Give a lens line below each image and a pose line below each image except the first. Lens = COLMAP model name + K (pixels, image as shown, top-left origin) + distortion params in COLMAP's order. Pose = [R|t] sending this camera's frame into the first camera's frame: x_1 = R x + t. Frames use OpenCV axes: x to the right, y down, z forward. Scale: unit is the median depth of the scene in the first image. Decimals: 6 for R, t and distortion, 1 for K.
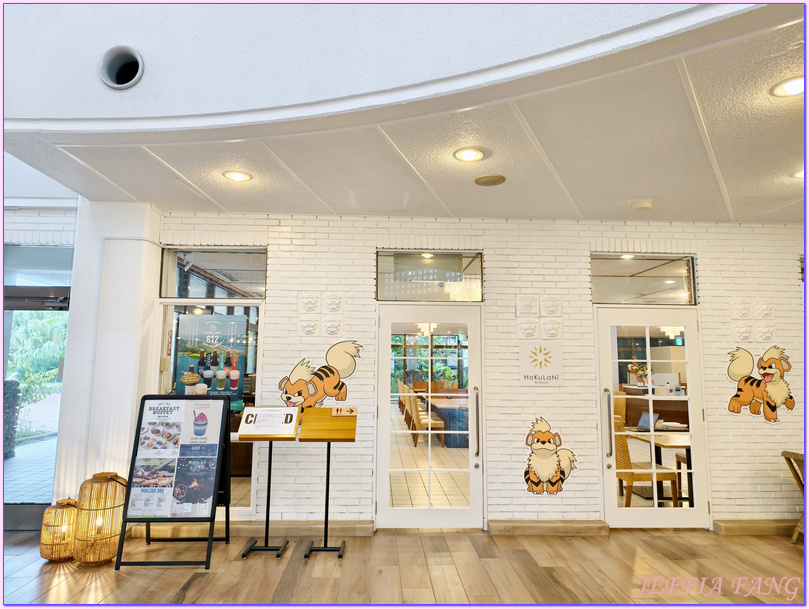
lens RADIAL K [[540.4, 0, 404.0], [0, 540.4, 287.0], [0, 0, 1]] dist [0.001391, 0.000724]
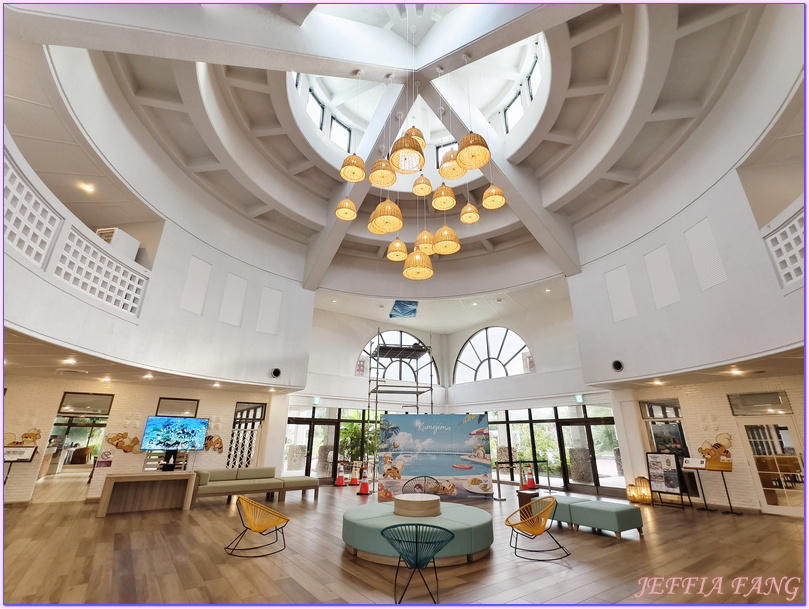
lens RADIAL K [[366.3, 0, 403.3], [0, 366.3, 301.9], [0, 0, 1]] dist [-0.001382, -0.000849]
pose [[0.544934, -0.291144, -0.786309, 0.694601], [0.106433, 0.954213, -0.279553, -0.196126], [0.831697, 0.068649, 0.550970, -1.449957]]
